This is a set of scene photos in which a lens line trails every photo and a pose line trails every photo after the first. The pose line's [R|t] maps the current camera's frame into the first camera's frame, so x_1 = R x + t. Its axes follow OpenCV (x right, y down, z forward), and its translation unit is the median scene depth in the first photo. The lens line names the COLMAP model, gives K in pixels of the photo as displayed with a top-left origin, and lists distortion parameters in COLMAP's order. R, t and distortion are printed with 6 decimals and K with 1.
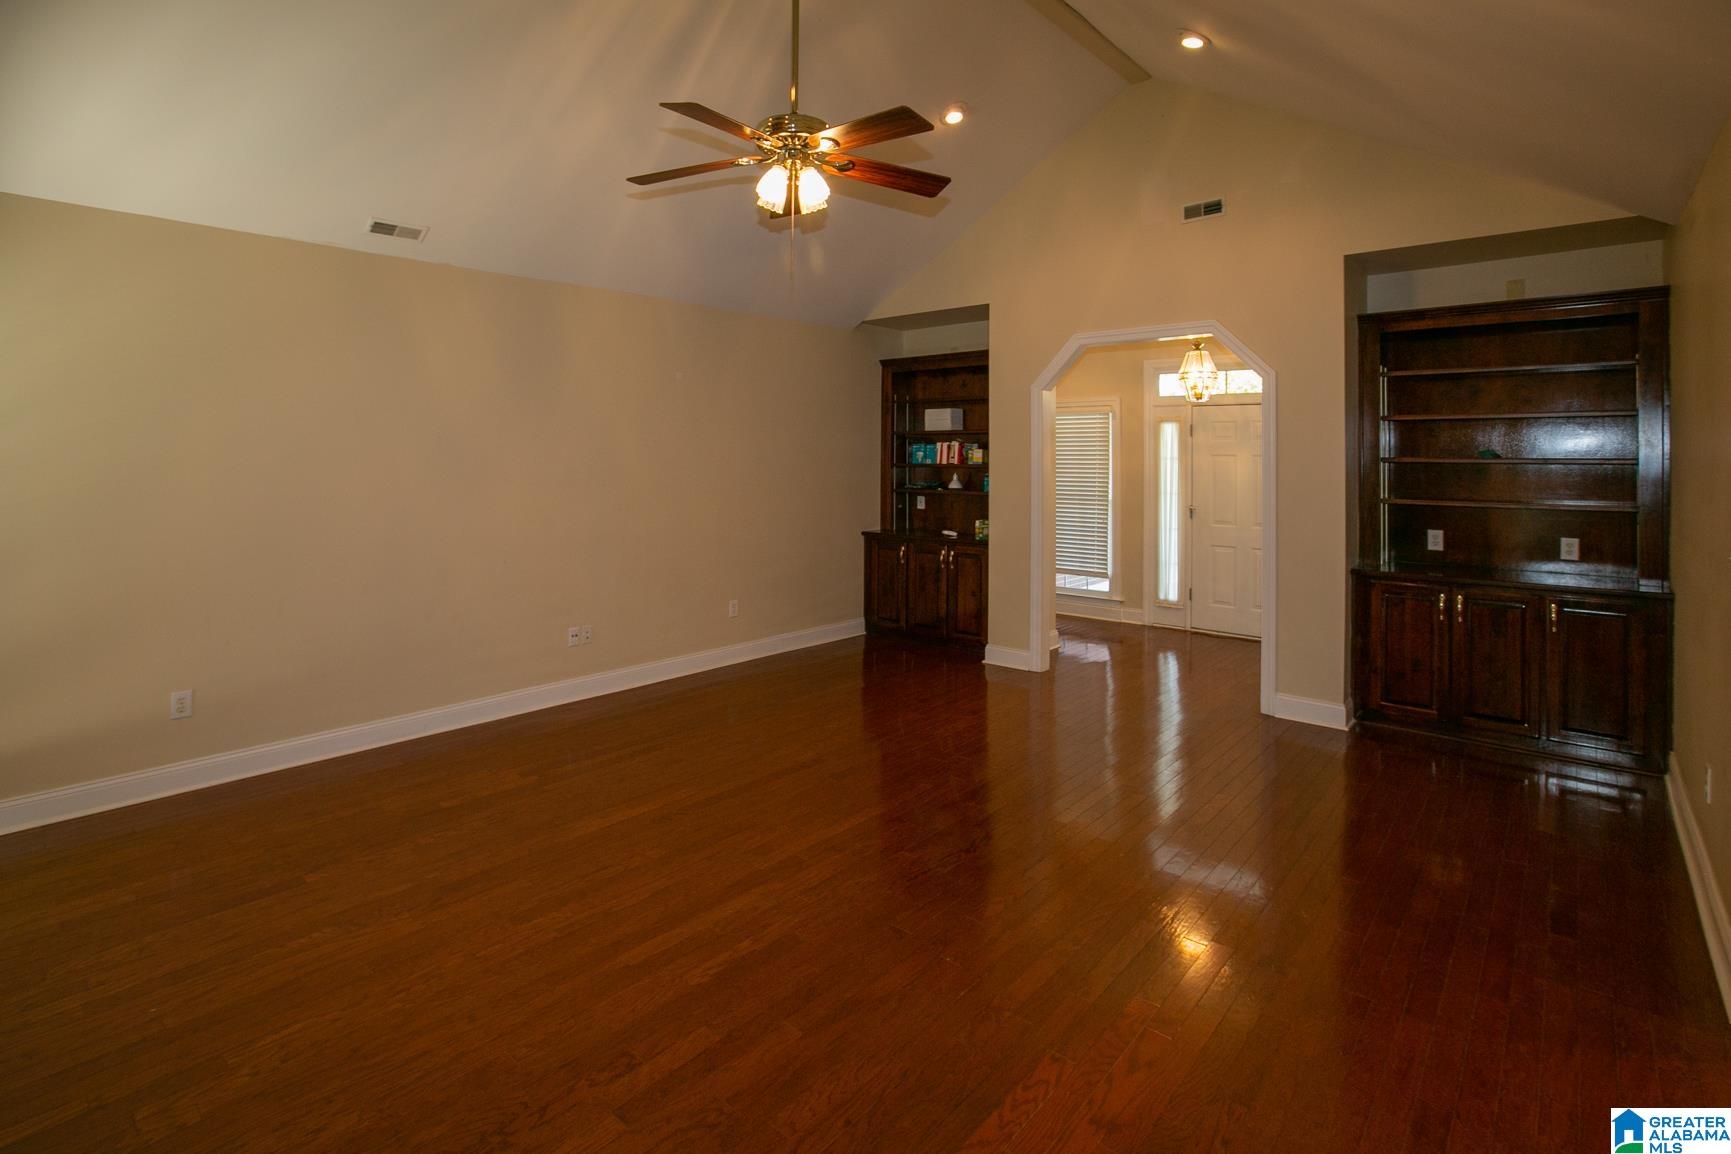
lens RADIAL K [[851.3, 0, 865.1], [0, 851.3, 457.2], [0, 0, 1]] dist [-0.031222, 0.000140]
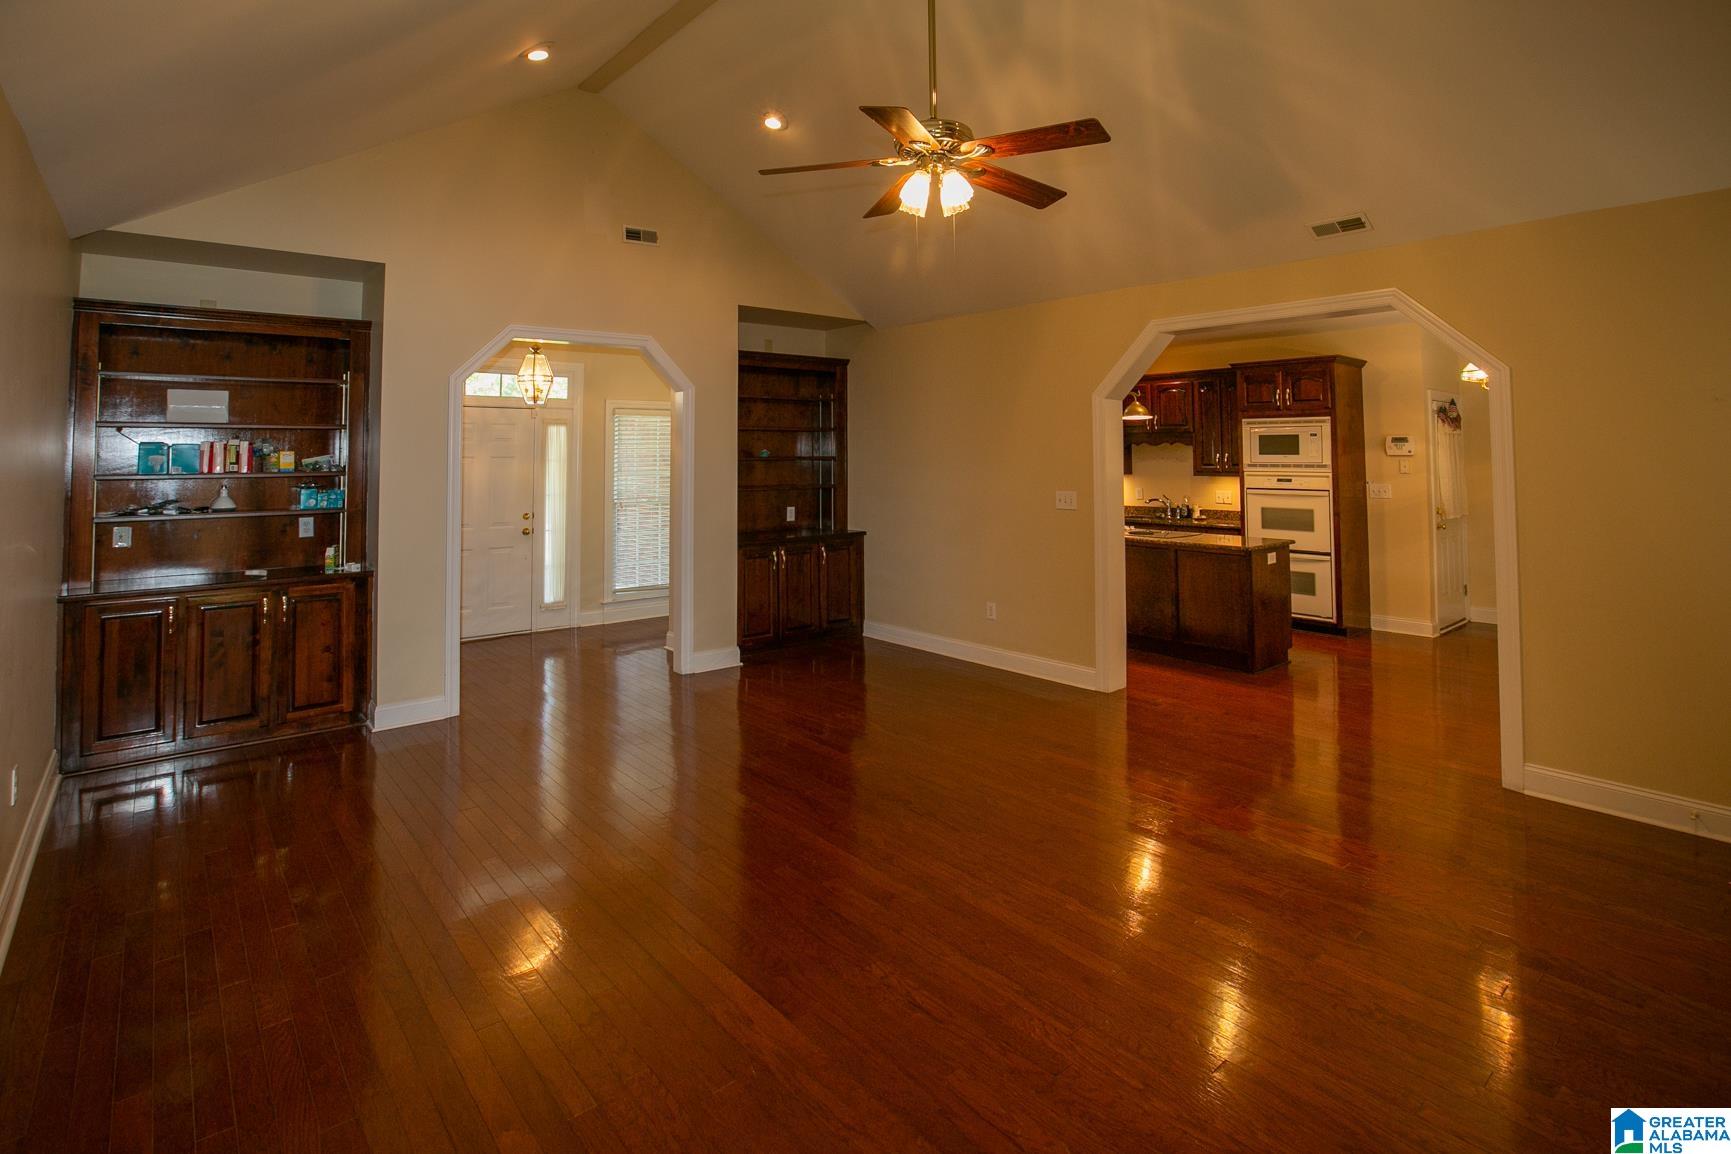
lens RADIAL K [[825.6, 0, 864.0], [0, 825.6, 422.4], [0, 0, 1]] dist [-0.050845, 0.011734]
pose [[0.155324, 0.036282, 0.987197, -0.639743], [0.012293, 0.999177, -0.038656, -0.001536], [-0.987787, 0.018140, 0.154750, 0.569384]]
